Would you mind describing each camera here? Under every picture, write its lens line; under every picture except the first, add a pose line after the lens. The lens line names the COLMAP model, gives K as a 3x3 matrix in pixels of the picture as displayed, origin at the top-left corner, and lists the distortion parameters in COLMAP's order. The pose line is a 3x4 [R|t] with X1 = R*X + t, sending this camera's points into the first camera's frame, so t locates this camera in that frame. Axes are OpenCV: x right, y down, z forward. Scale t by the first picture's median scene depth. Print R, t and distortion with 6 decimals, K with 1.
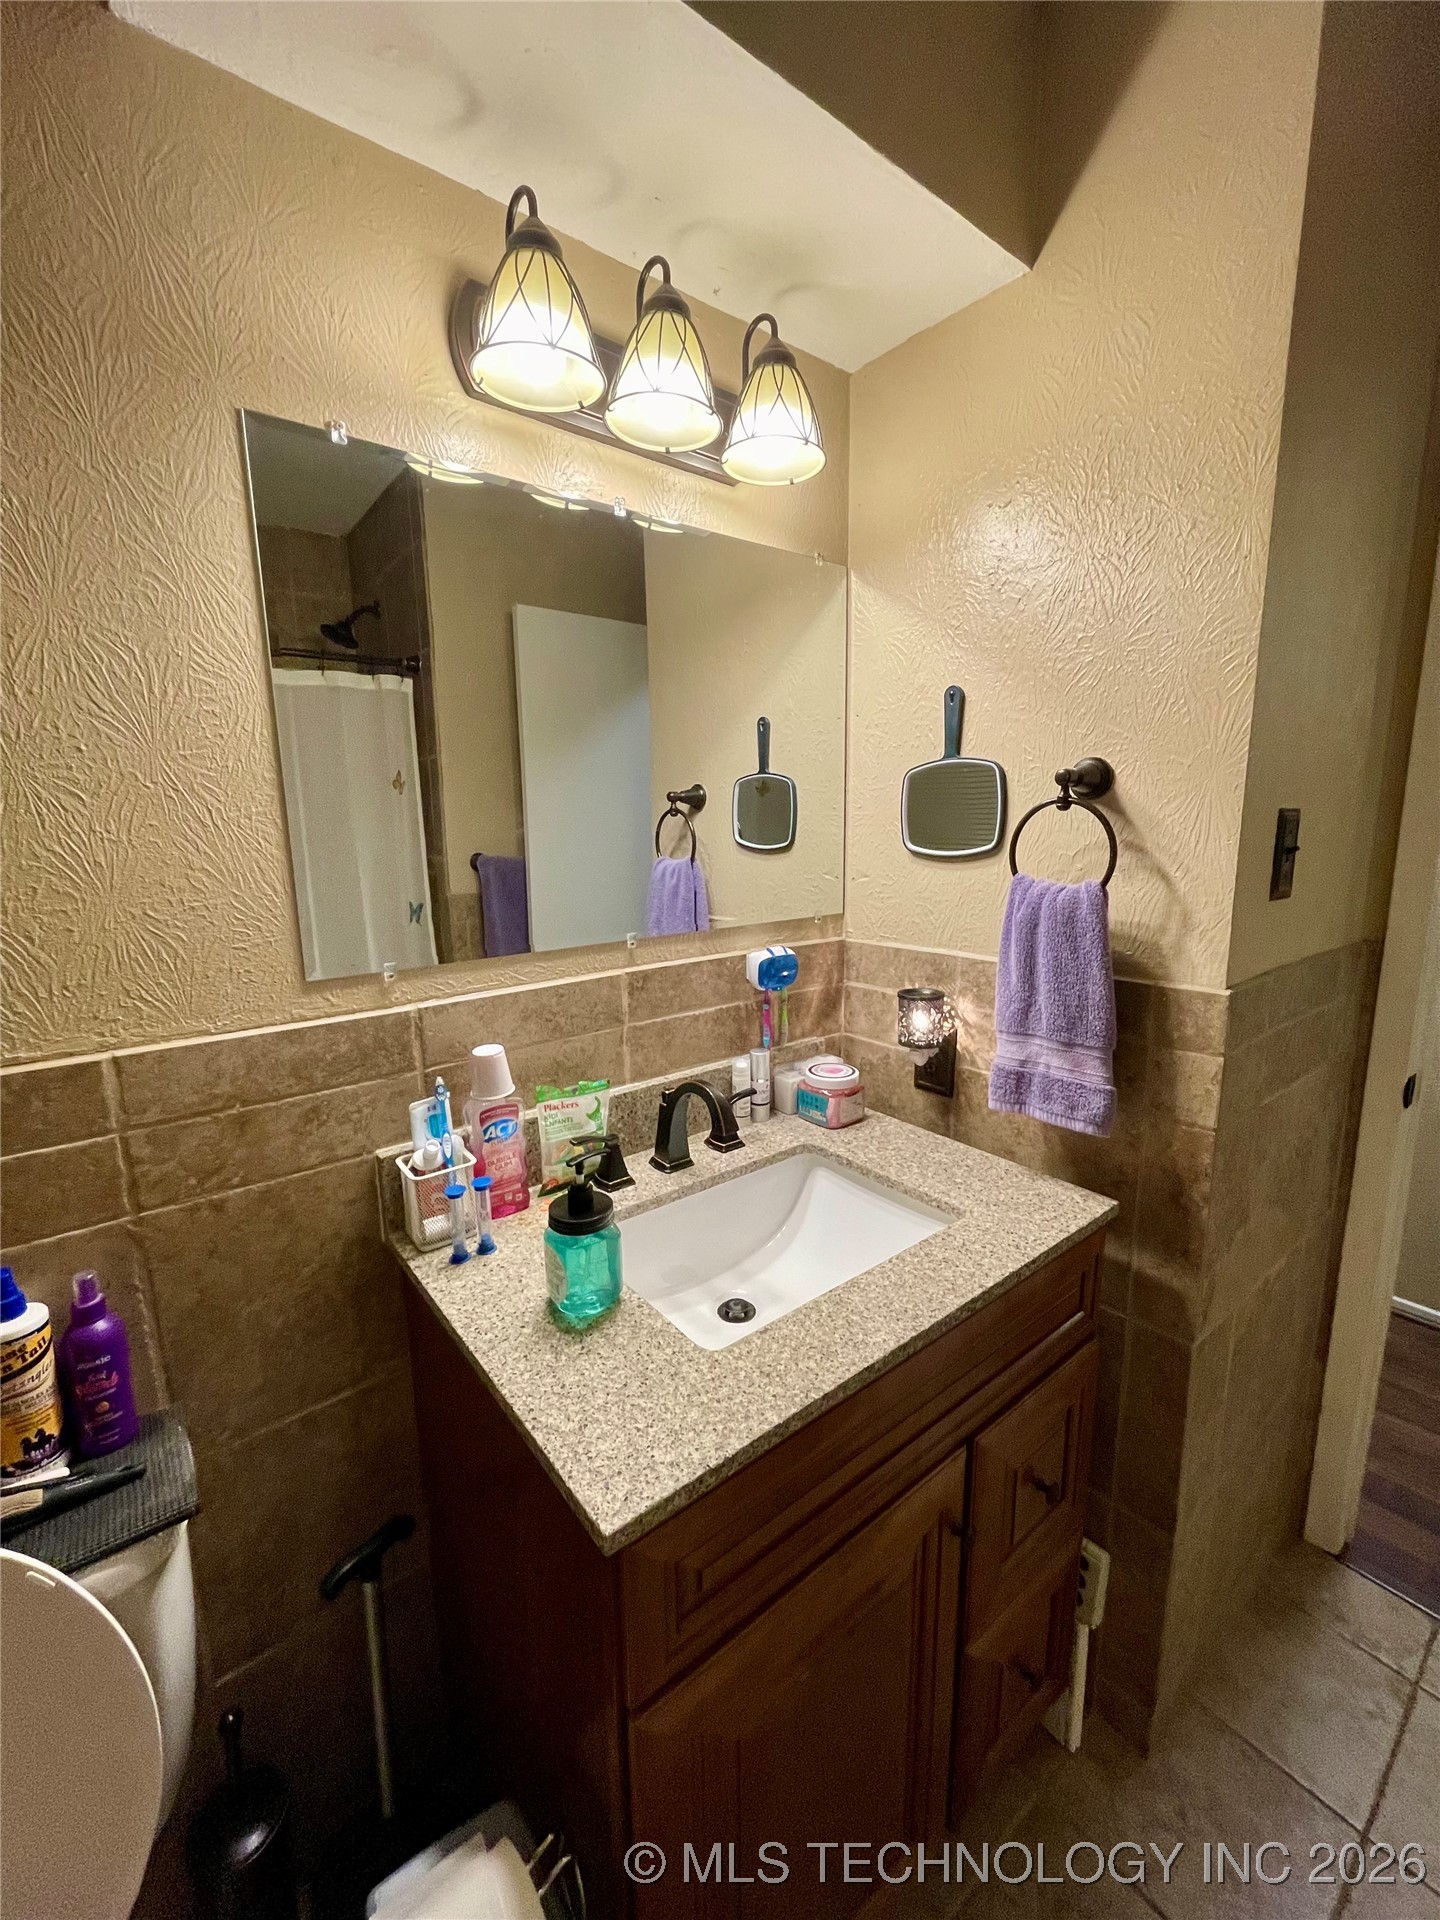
lens RADIAL K [[783.9, 0, 726.5], [0, 783.9, 960.1], [0, 0, 1]] dist [-0.005295, 0.000990]
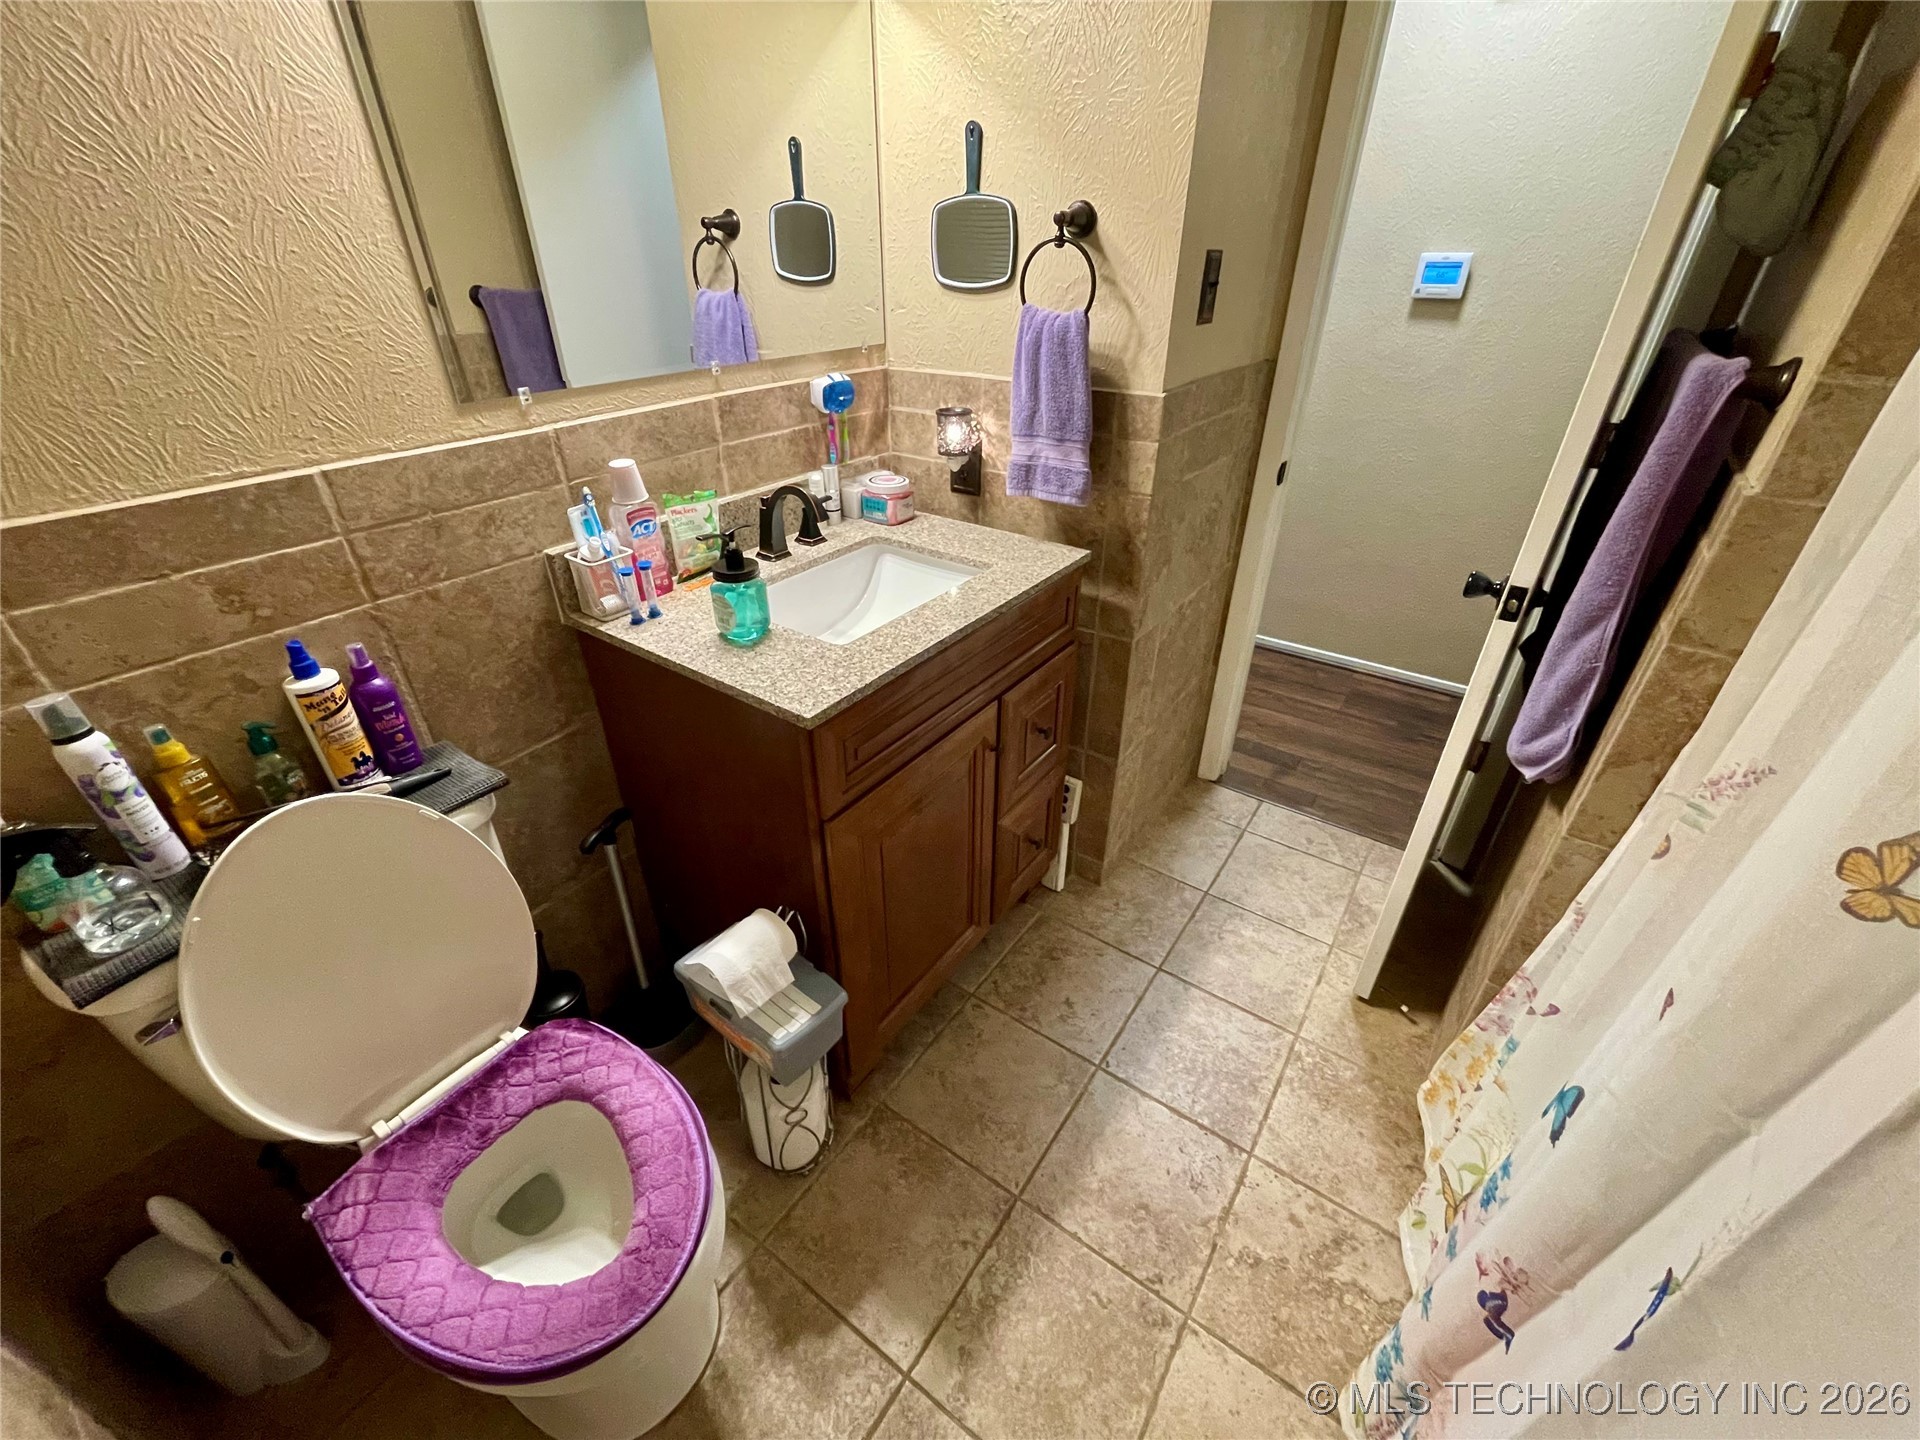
lens RADIAL K [[783.9, 0, 960.9], [0, 783.9, 716.5], [0, 0, 1]] dist [-0.005295, 0.000990]
pose [[0.960925, -0.128454, 0.245198, -0.138490], [0.032621, 0.932185, 0.360510, 0.057376], [-0.274879, -0.338424, 0.899950, -0.370439]]
